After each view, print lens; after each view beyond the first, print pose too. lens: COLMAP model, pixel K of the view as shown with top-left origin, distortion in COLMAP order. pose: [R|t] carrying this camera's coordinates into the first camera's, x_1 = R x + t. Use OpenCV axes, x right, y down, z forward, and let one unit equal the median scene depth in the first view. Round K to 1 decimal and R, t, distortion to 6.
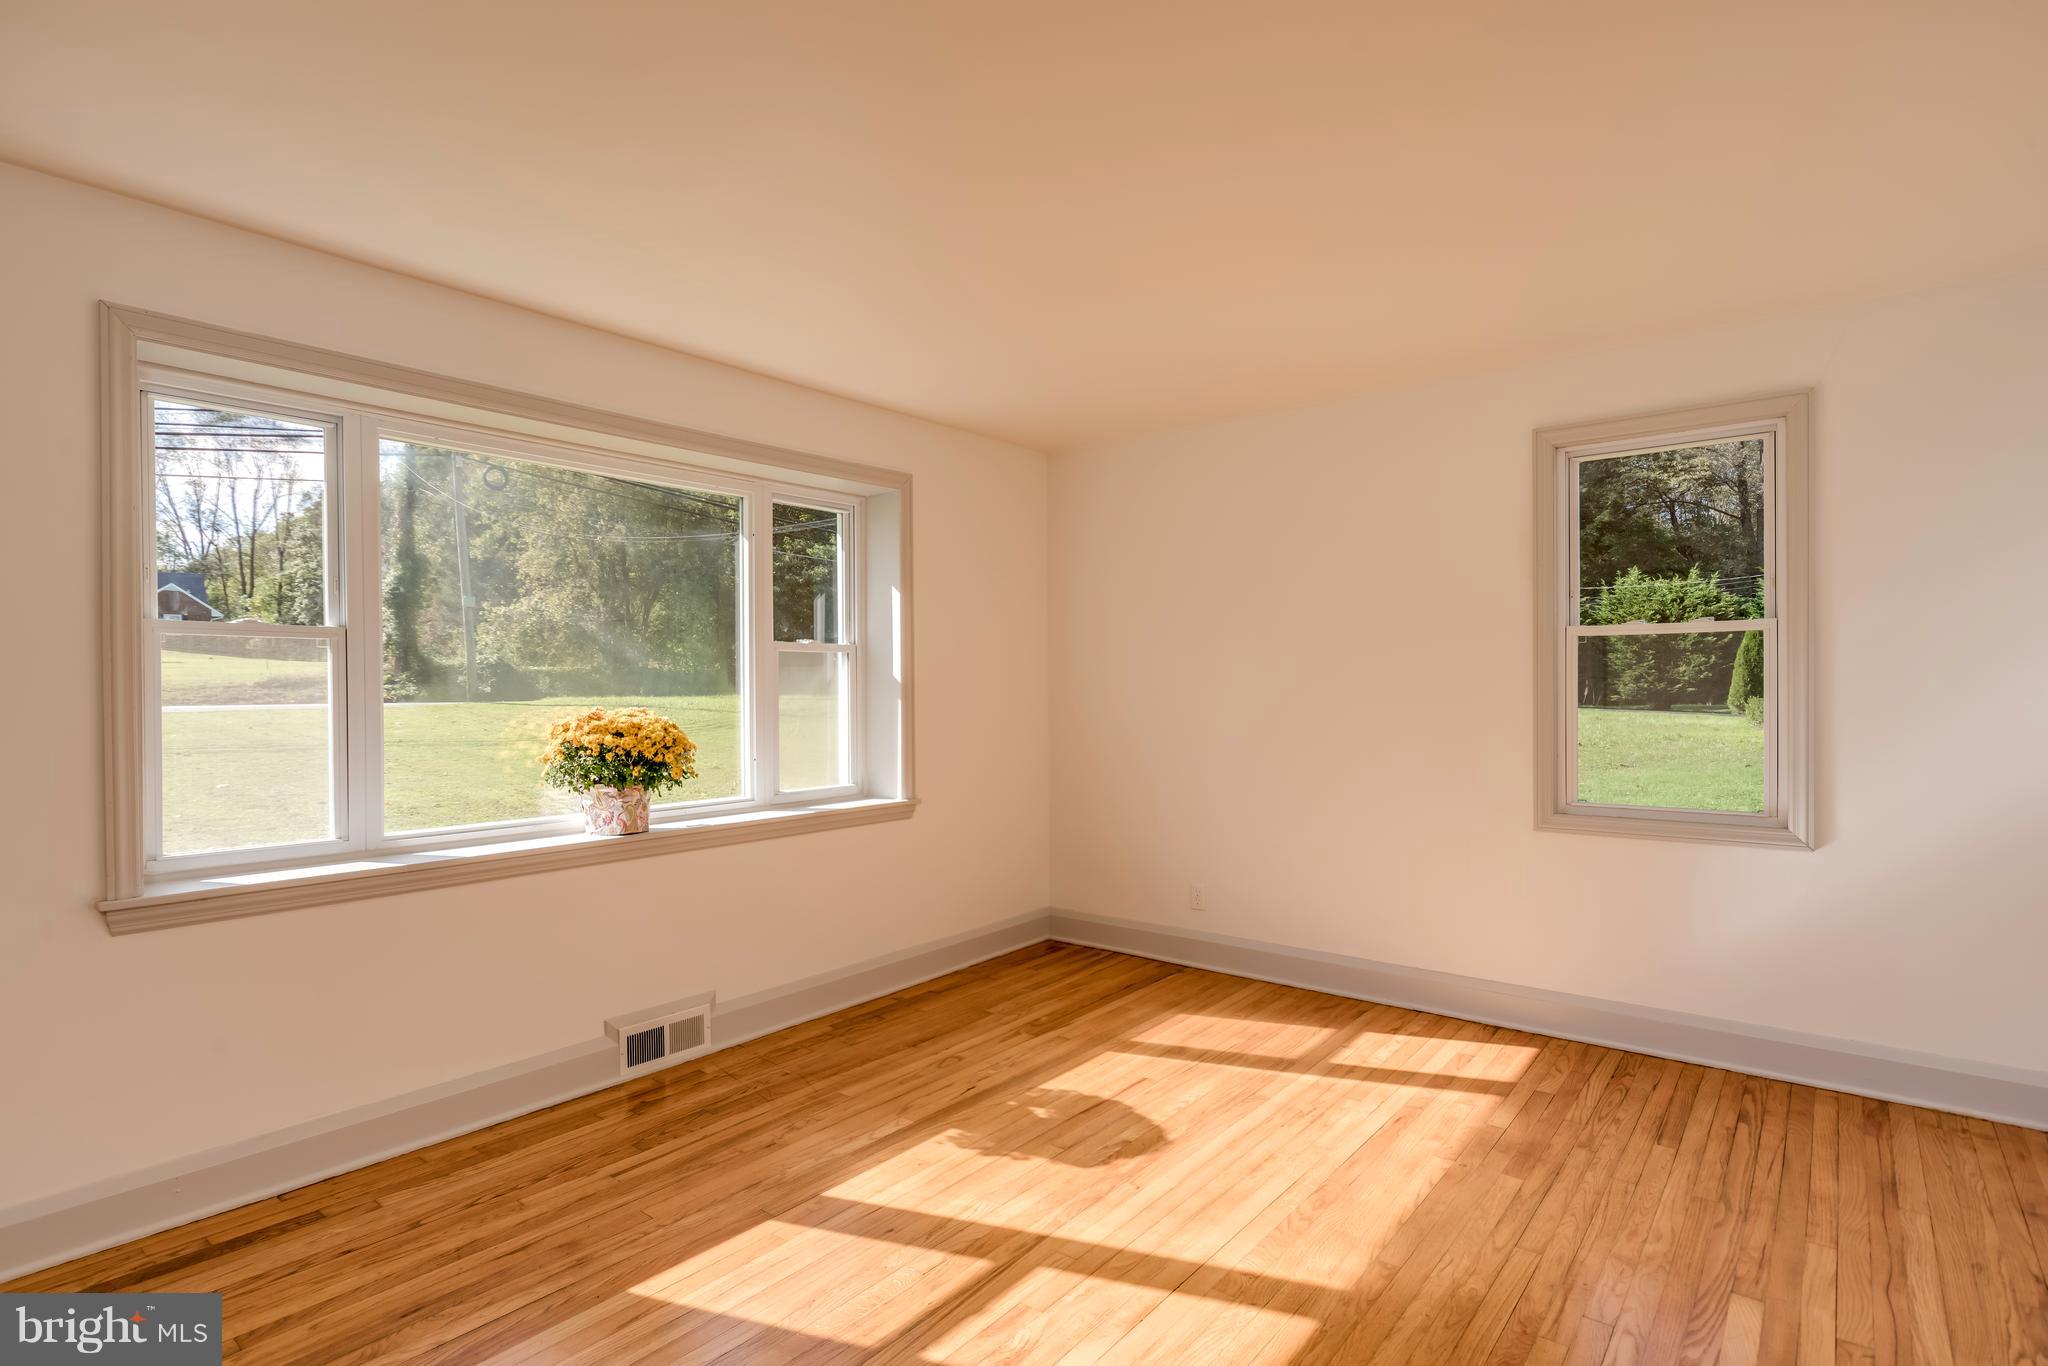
lens RADIAL K [[1006.7, 0, 1027.5], [0, 1006.7, 690.7], [0, 0, 1]] dist [-0.009905, 0.000305]
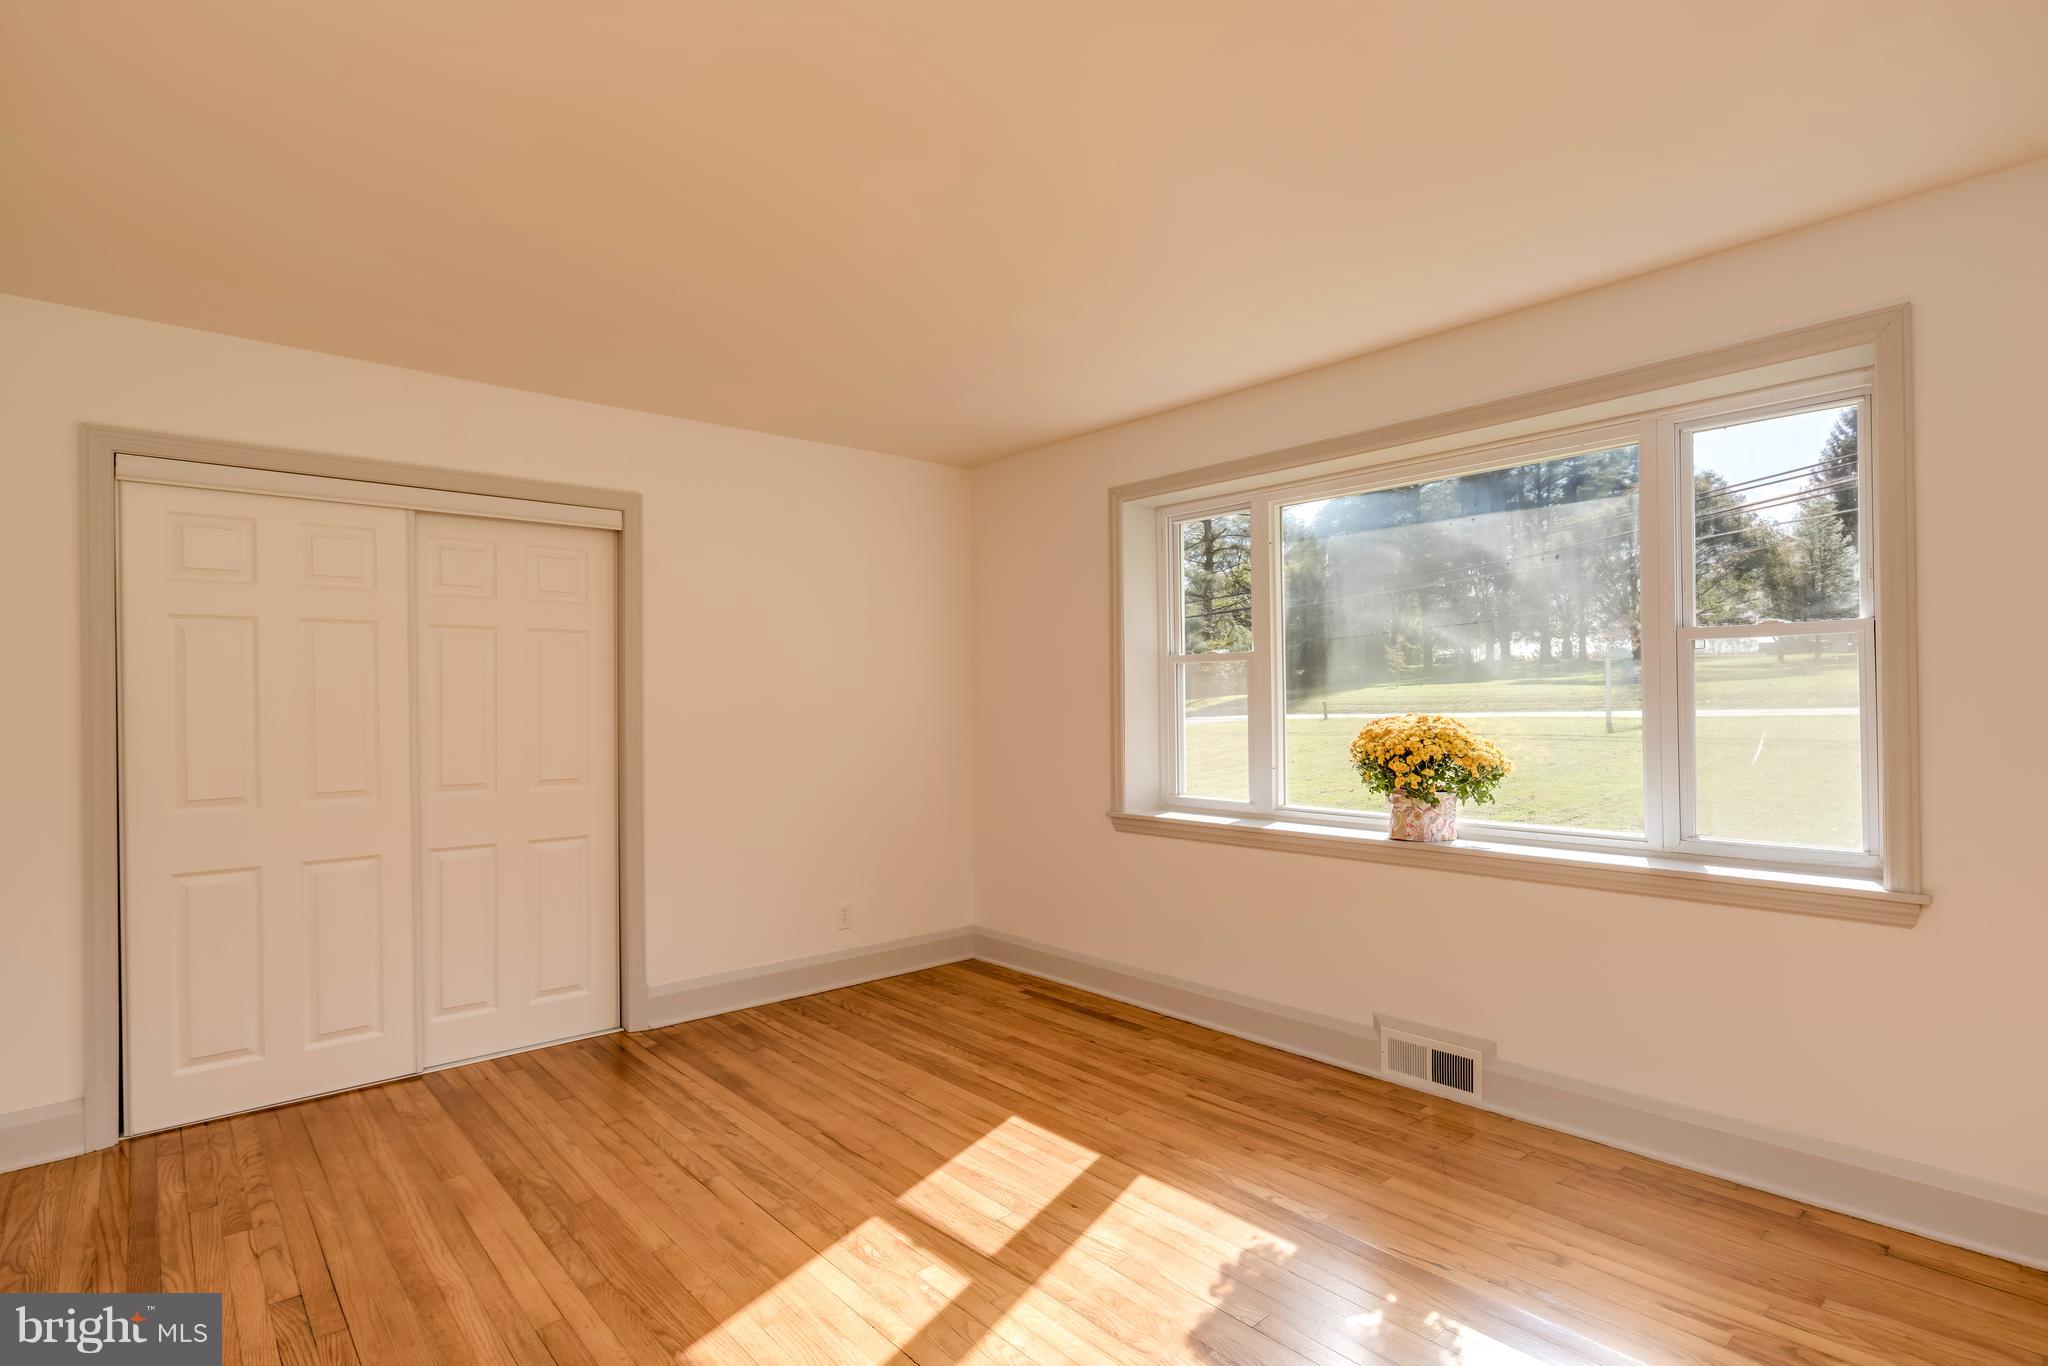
lens RADIAL K [[1006.7, 0, 1027.5], [0, 1006.7, 690.7], [0, 0, 1]] dist [-0.009905, 0.000305]
pose [[-0.163575, 0.000917, -0.986530, 0.836000], [0.006846, 0.999977, -0.000205, -0.011992], [0.986507, -0.006787, -0.163578, 1.016457]]
